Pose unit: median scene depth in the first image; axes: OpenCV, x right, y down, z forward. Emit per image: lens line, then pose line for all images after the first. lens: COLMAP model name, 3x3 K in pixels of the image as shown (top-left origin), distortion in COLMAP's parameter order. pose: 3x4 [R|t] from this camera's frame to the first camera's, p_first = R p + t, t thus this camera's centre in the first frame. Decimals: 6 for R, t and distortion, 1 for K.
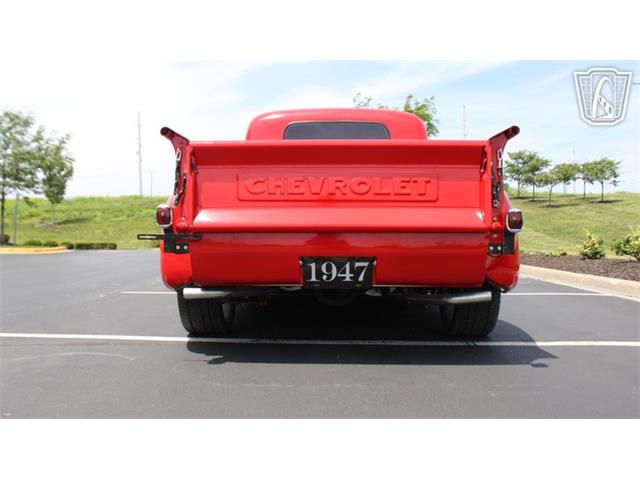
lens RADIAL K [[599.8, 0, 317.6], [0, 599.8, 258.2], [0, 0, 1]] dist [-0.156131, 0.156217]
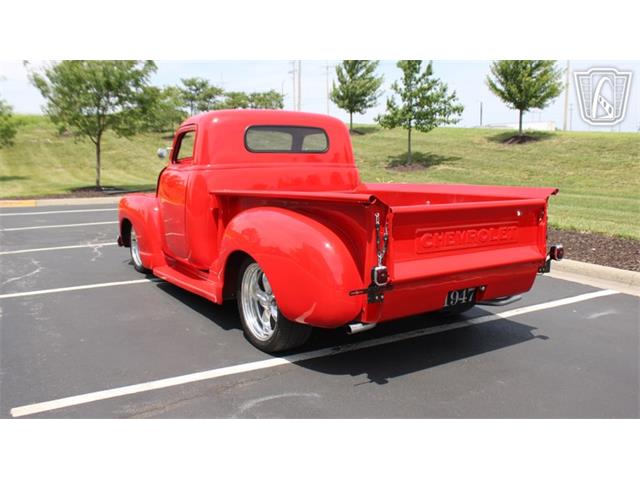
lens RADIAL K [[599.8, 0, 317.6], [0, 599.8, 258.2], [0, 0, 1]] dist [-0.156131, 0.156217]
pose [[0.816320, -0.099852, 0.568903, -0.229977], [0.014289, 0.988134, 0.152931, -0.064183], [-0.577423, -0.116712, 0.808060, 0.027932]]
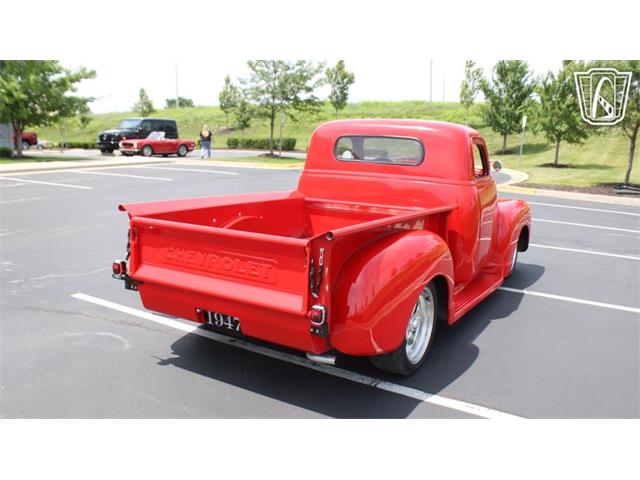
lens RADIAL K [[599.8, 0, 317.6], [0, 599.8, 258.2], [0, 0, 1]] dist [-0.156131, 0.156217]
pose [[0.867291, 0.130370, -0.480426, 0.196592], [-0.039135, 0.979967, 0.195279, -0.089814], [0.496260, -0.150563, 0.855019, -0.001570]]
